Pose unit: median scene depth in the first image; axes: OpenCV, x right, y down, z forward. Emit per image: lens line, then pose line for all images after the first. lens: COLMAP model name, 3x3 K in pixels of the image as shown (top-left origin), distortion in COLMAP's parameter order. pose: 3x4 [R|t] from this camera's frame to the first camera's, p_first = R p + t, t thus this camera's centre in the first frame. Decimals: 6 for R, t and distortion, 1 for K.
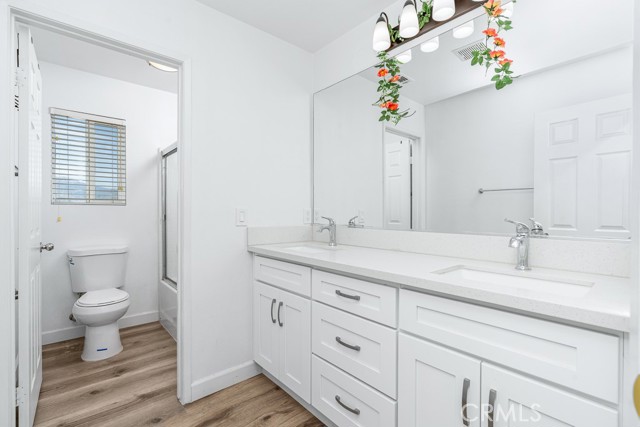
lens RADIAL K [[297.5, 0, 320.0], [0, 297.5, 213.5], [0, 0, 1]] dist [0.020848, 0.000208]
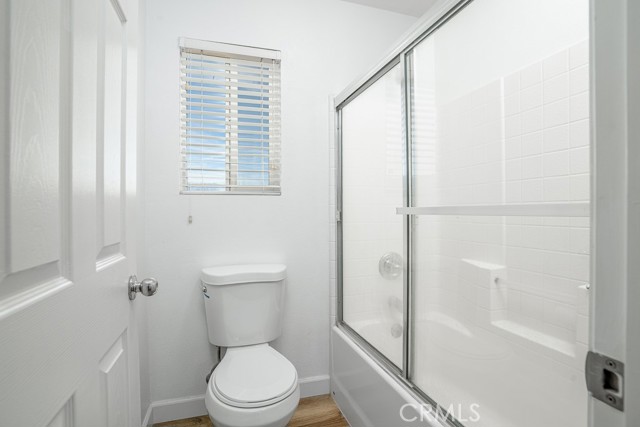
lens RADIAL K [[313.2, 0, 320.0], [0, 313.2, 213.5], [0, 0, 1]] dist [-0.000684, -0.000028]
pose [[0.918478, -0.006334, -0.395422, -0.354609], [0.007371, 0.999972, 0.001104, 0.007320], [0.395404, -0.003929, 0.918499, 0.492553]]
